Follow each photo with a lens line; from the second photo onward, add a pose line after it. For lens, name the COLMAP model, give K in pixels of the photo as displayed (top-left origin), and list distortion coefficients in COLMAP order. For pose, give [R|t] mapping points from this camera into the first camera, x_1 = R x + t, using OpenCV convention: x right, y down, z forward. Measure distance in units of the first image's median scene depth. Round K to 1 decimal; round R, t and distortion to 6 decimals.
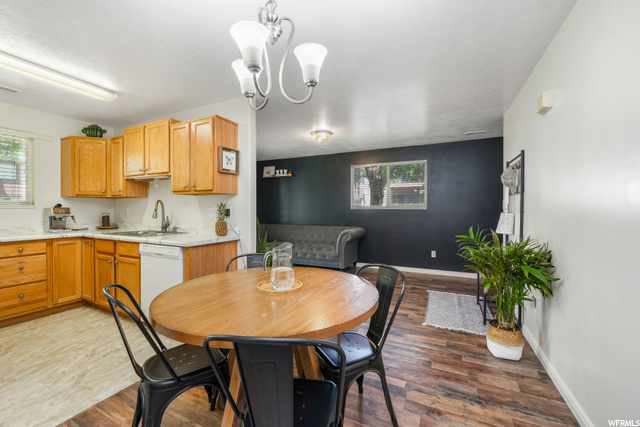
lens RADIAL K [[263.6, 0, 320.4], [0, 263.6, 210.9], [0, 0, 1]] dist [-0.018863, -0.000623]
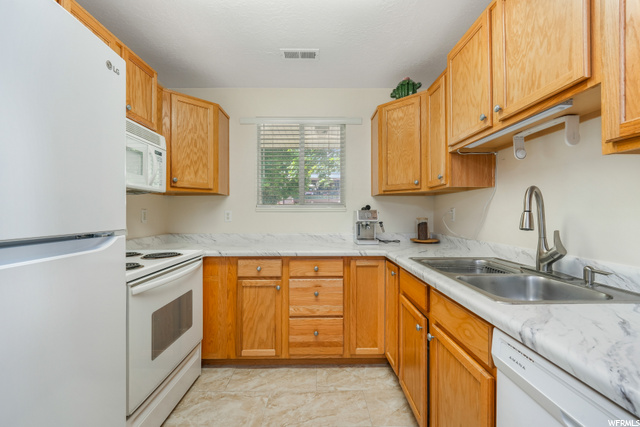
lens RADIAL K [[263.6, 0, 320.4], [0, 263.6, 210.9], [0, 0, 1]] dist [-0.018863, -0.000623]
pose [[0.453025, -0.008677, -0.891455, -0.439331], [-0.008332, 0.999868, -0.013967, 0.000618], [0.891459, 0.013755, 0.452893, 0.586158]]
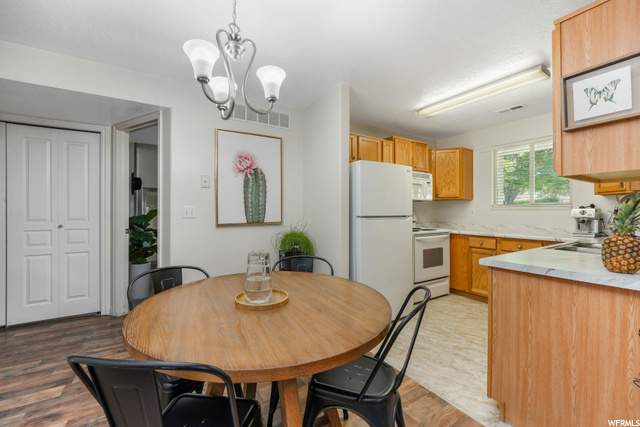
lens RADIAL K [[263.0, 0, 320.0], [0, 263.0, 213.5], [0, 0, 1]] dist [0.000864, -0.000013]
pose [[-0.523861, 0.010474, -0.851740, 0.219560], [-0.010265, 0.999774, 0.018608, -0.003769], [0.851742, 0.018491, -0.523635, 0.743300]]
